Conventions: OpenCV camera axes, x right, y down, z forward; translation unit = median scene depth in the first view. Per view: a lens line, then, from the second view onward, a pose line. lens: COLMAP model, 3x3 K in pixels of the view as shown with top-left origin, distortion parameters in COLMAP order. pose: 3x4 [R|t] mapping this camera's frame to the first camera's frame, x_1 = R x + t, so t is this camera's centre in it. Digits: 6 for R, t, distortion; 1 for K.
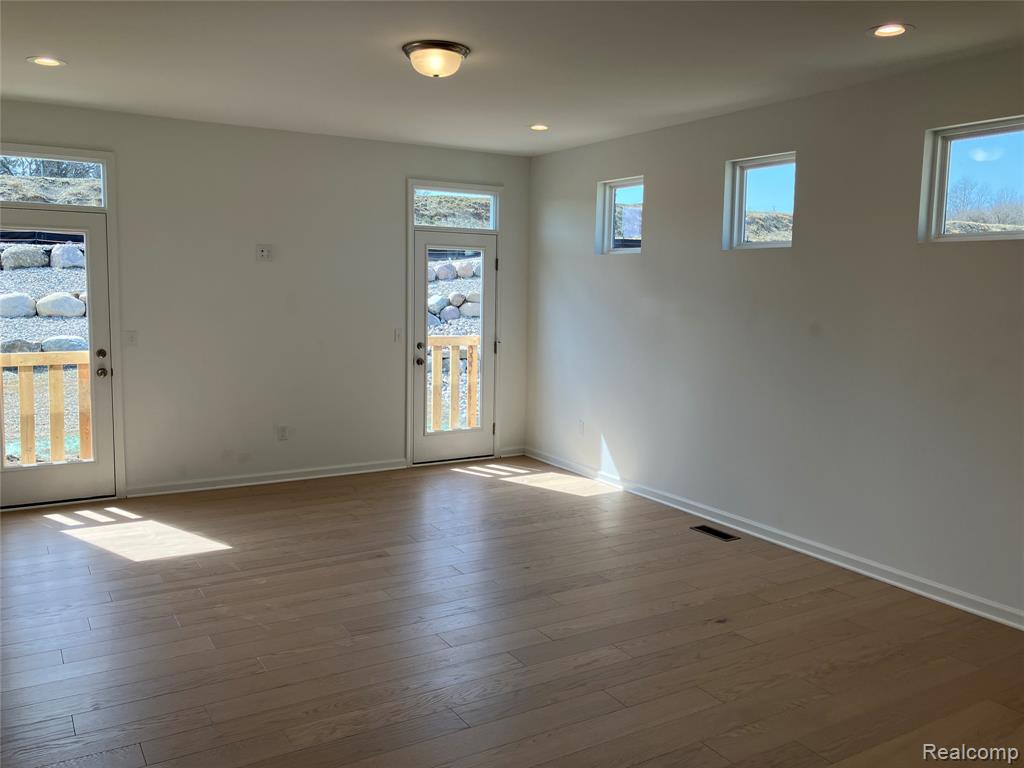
lens RADIAL K [[837.2, 0, 513.2], [0, 837.2, 377.6], [0, 0, 1]] dist [-0.007239, 0.083553]
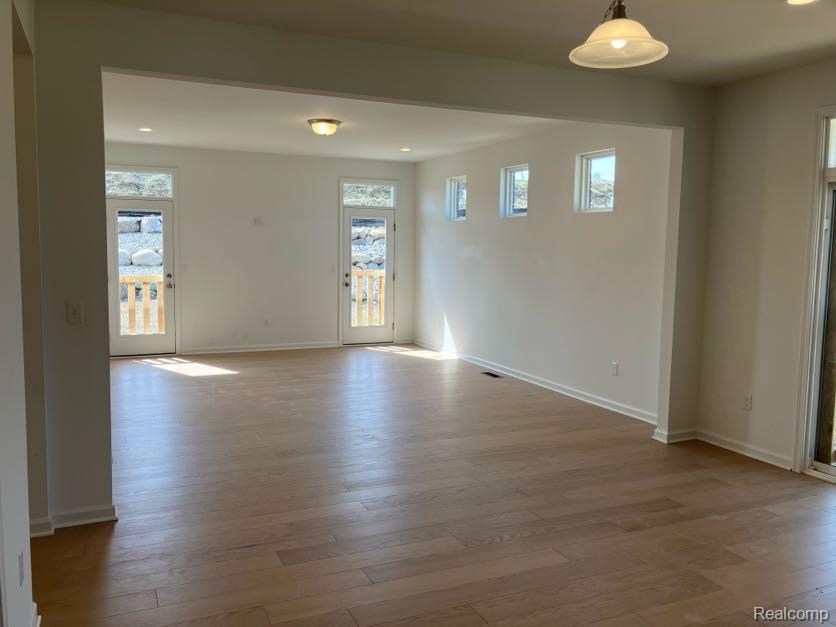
lens RADIAL K [[686.3, 0, 408.0], [0, 686.3, 314.3], [0, 0, 1]] dist [0.053844, -0.066738]
pose [[0.991798, 0.007448, -0.127595, 0.191581], [-0.008764, 0.999914, -0.009755, 0.054205], [0.127511, 0.010793, 0.991778, -0.373809]]
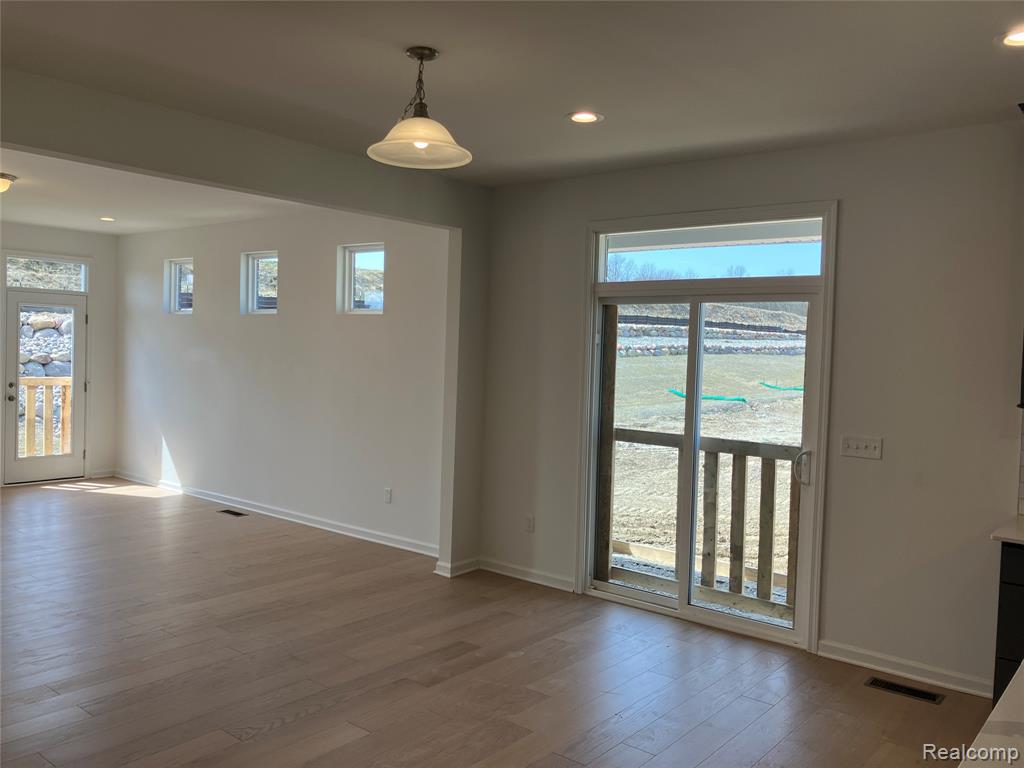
lens RADIAL K [[840.7, 0, 499.8], [0, 840.7, 385.0], [0, 0, 1]] dist [0.053844, -0.066738]
pose [[0.945201, -0.002433, 0.326479, 0.154378], [0.021620, 0.998244, -0.055154, 0.044674], [-0.325772, 0.059190, 0.943594, -0.388000]]
